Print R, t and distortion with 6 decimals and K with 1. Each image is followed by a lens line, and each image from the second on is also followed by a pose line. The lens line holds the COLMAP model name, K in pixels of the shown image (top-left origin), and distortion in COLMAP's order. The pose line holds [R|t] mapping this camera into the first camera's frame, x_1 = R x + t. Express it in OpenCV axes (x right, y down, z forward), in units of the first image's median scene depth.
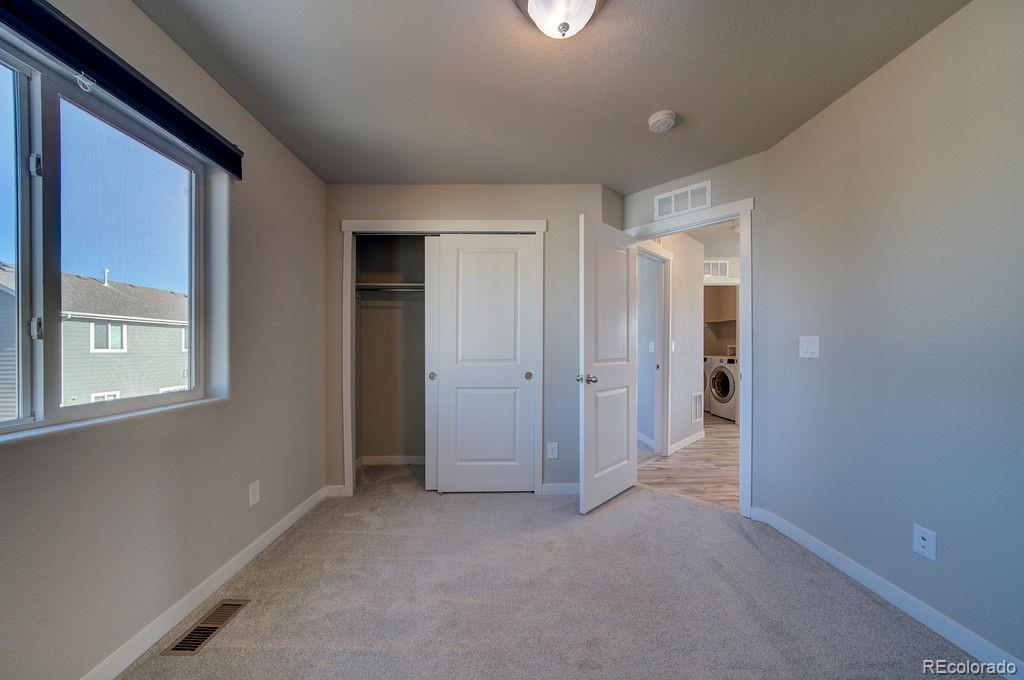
lens RADIAL K [[345.4, 0, 504.5], [0, 345.4, 348.3], [0, 0, 1]] dist [-0.012581, 0.000038]
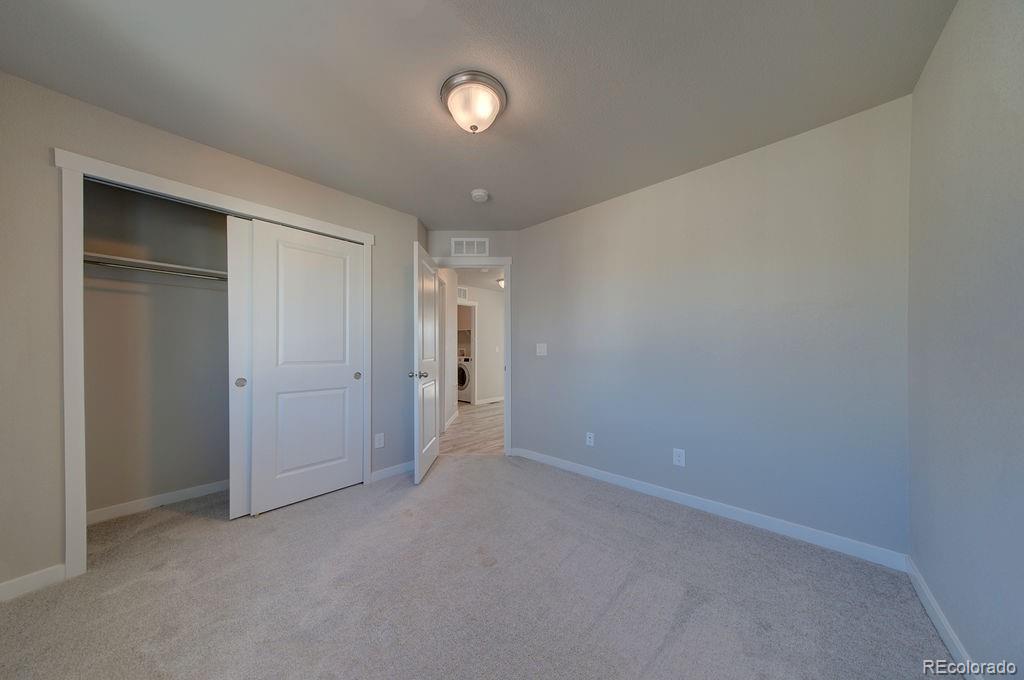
lens RADIAL K [[316.6, 0, 500.9], [0, 316.6, 351.1], [0, 0, 1]] dist [0.011433, 0.000045]
pose [[0.699874, -0.000249, 0.714267, -0.325018], [0.000322, 1.000000, 0.000033, 0.003233], [-0.714267, 0.000207, 0.699874, -0.010514]]
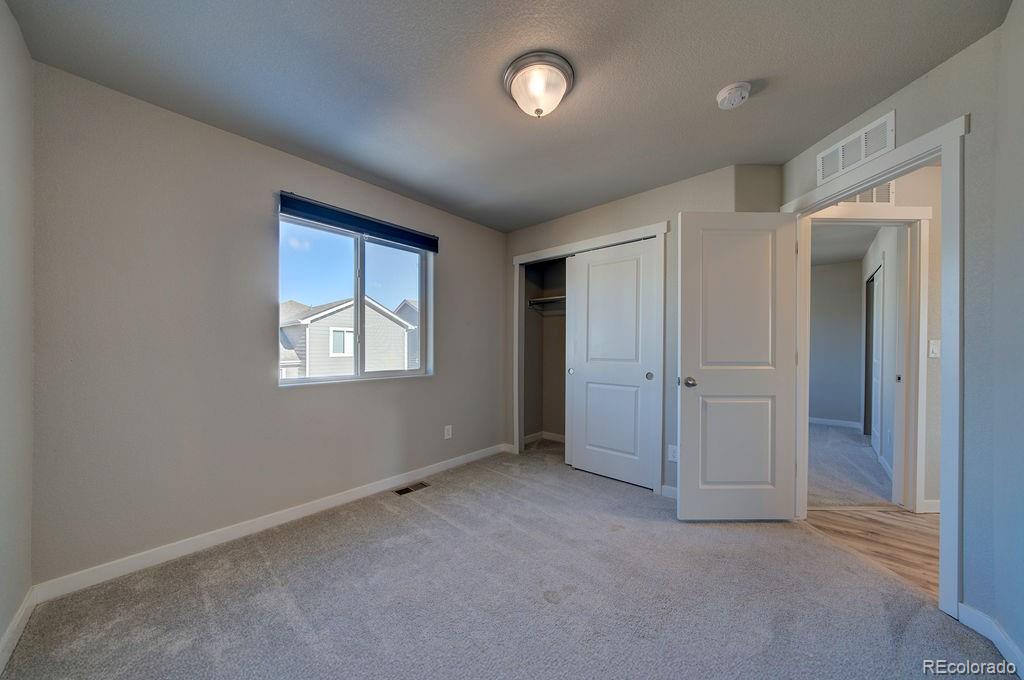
lens RADIAL K [[339.3, 0, 511.3], [0, 339.3, 346.8], [0, 0, 1]] dist [-0.009166, 0.000029]
pose [[0.732702, 0.005646, -0.680526, 0.456617], [-0.008239, 0.999966, -0.000575, -0.003355], [0.680500, 0.006029, 0.732724, -0.021792]]
